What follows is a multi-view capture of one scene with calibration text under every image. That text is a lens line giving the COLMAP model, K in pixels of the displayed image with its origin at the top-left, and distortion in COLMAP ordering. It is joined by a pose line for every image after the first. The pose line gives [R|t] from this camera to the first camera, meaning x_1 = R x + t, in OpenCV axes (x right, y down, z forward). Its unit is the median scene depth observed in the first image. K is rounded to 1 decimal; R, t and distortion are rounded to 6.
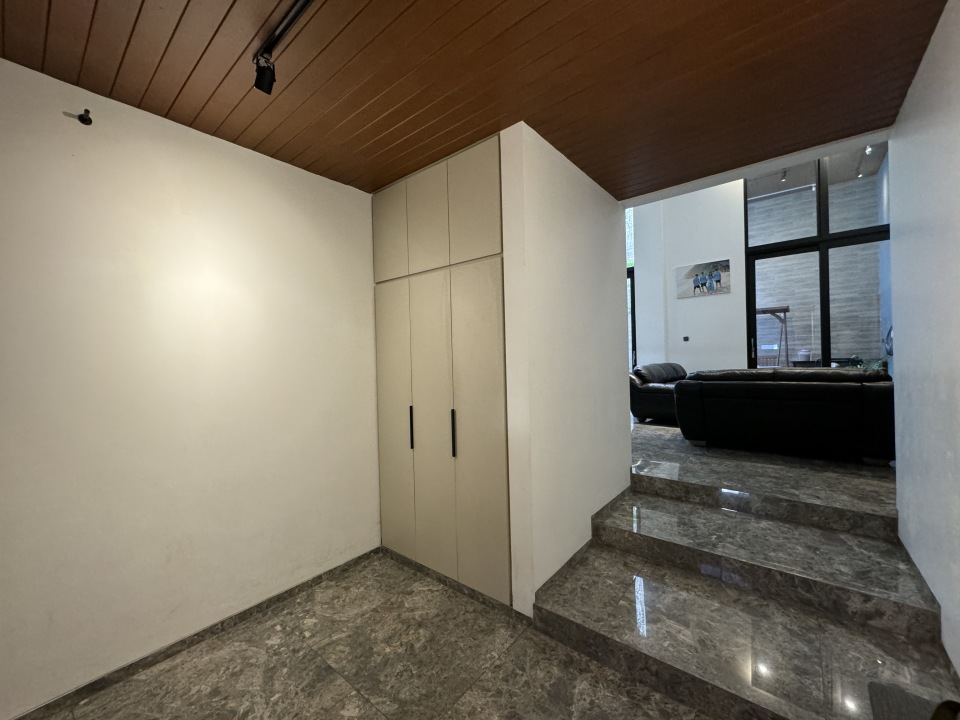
lens RADIAL K [[386.0, 0, 479.2], [0, 386.0, 360.0], [0, 0, 1]] dist [0.000099, 0.000520]
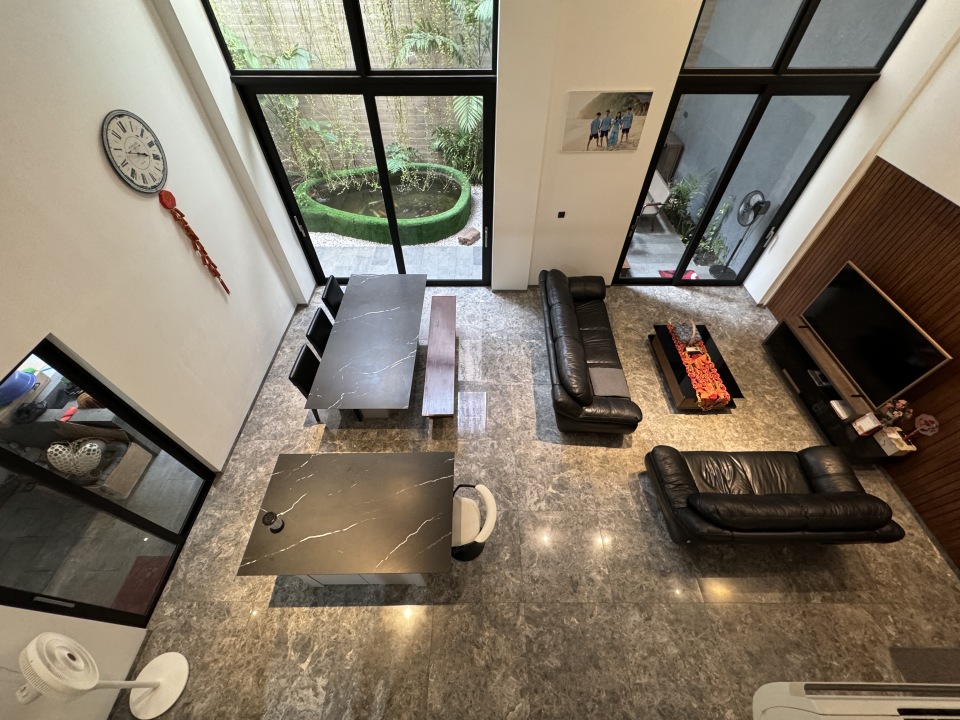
lens RADIAL K [[386.0, 0, 480.2], [0, 386.0, 358.0], [0, 0, 1]] dist [0.000099, 0.000520]
pose [[0.774537, -0.464550, 0.429285, 0.010912], [-0.013216, 0.666647, 0.745257, -0.418209], [-0.632390, -0.582903, 0.510203, 0.626980]]
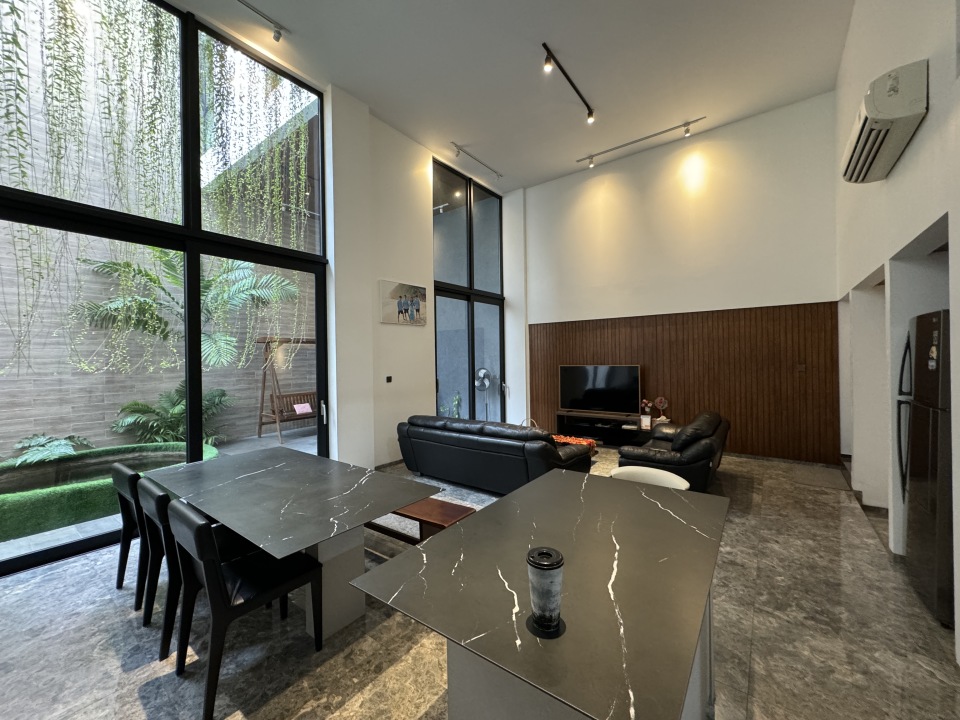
lens RADIAL K [[386.0, 0, 477.2], [0, 386.0, 360.0], [0, 0, 1]] dist [0.000099, 0.000520]
pose [[-0.034337, 0.028555, 0.999002, -0.216703], [0.026653, 0.999262, -0.027646, -0.070729], [-0.999055, 0.025677, -0.035073, 0.907716]]
